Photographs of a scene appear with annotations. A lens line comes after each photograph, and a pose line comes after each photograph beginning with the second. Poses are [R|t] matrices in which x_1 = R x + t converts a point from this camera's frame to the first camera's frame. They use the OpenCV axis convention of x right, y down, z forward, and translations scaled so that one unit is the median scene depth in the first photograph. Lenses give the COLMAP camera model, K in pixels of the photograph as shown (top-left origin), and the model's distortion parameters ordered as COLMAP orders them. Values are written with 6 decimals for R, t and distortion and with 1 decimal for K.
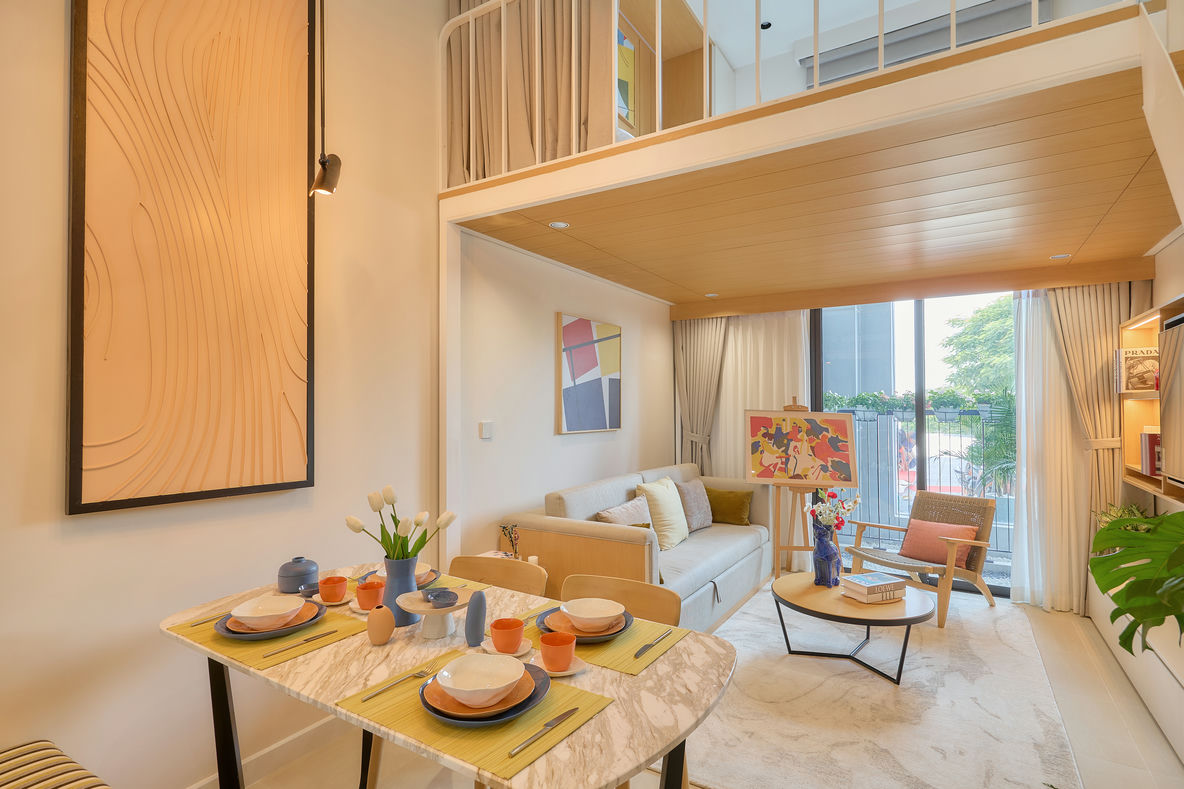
lens RADIAL K [[597.7, 0, 592.1], [0, 597.7, 396.0], [0, 0, 1]] dist [0.019685, -0.001870]
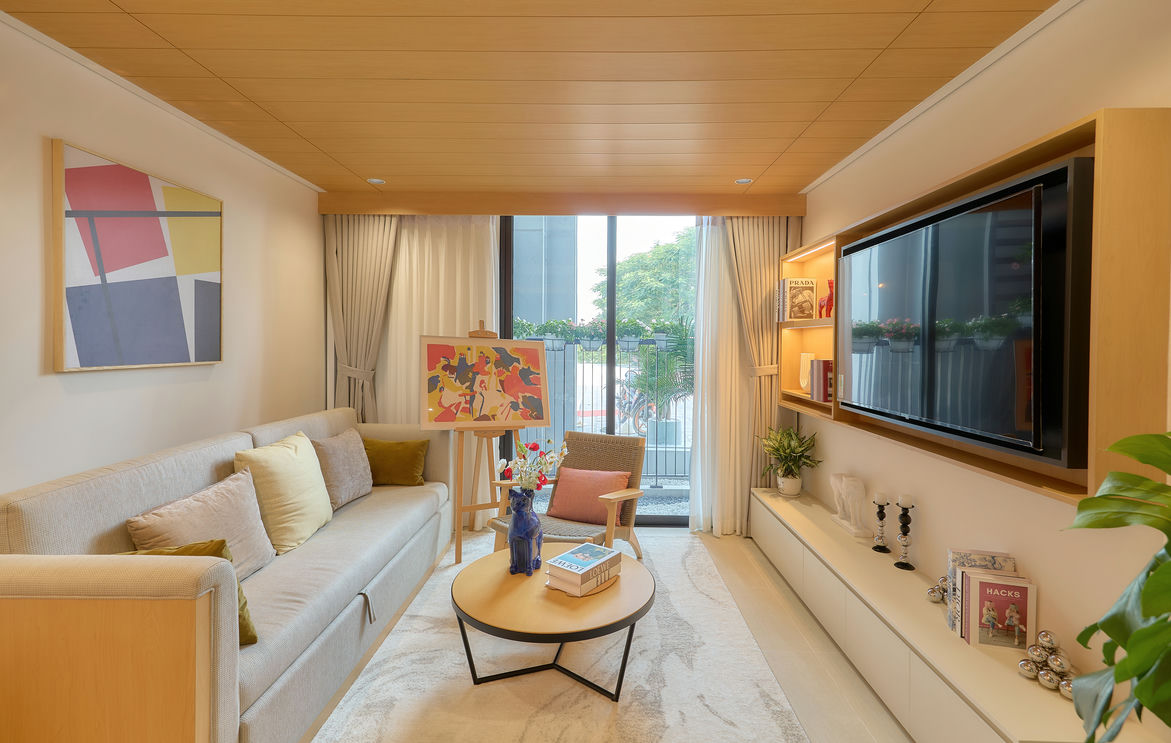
lens RADIAL K [[558.3, 0, 586.7], [0, 558.3, 348.5], [0, 0, 1]] dist [0.011999, -0.000556]
pose [[0.864382, 0.001862, 0.502831, 0.091255], [-0.017845, 0.999477, 0.026973, 0.019554], [-0.502518, -0.032288, 0.863964, 0.311837]]
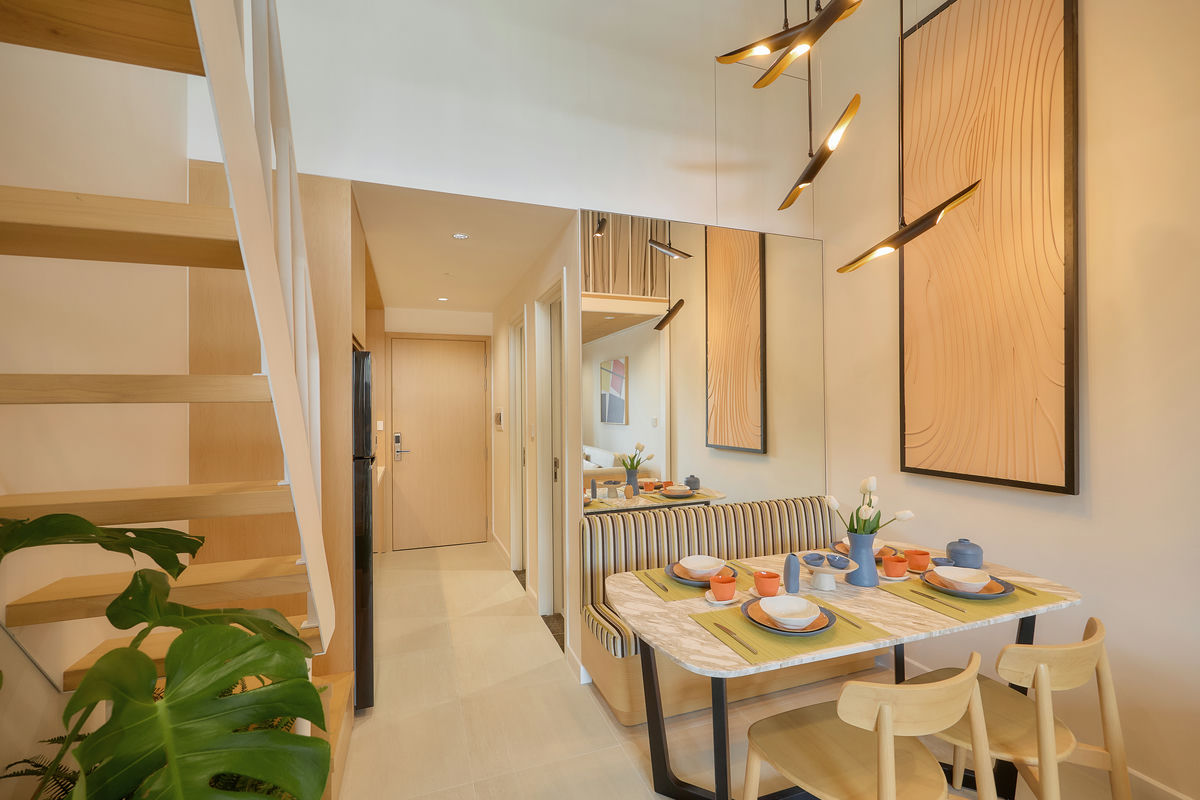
lens RADIAL K [[535.5, 0, 601.3], [0, 535.5, 406.8], [0, 0, 1]] dist [0.000870, 0.000071]
pose [[-0.633770, 0.007967, -0.773480, 0.878556], [0.028069, 0.999525, -0.012703, 0.000766], [0.773012, -0.029762, -0.633693, 1.260976]]
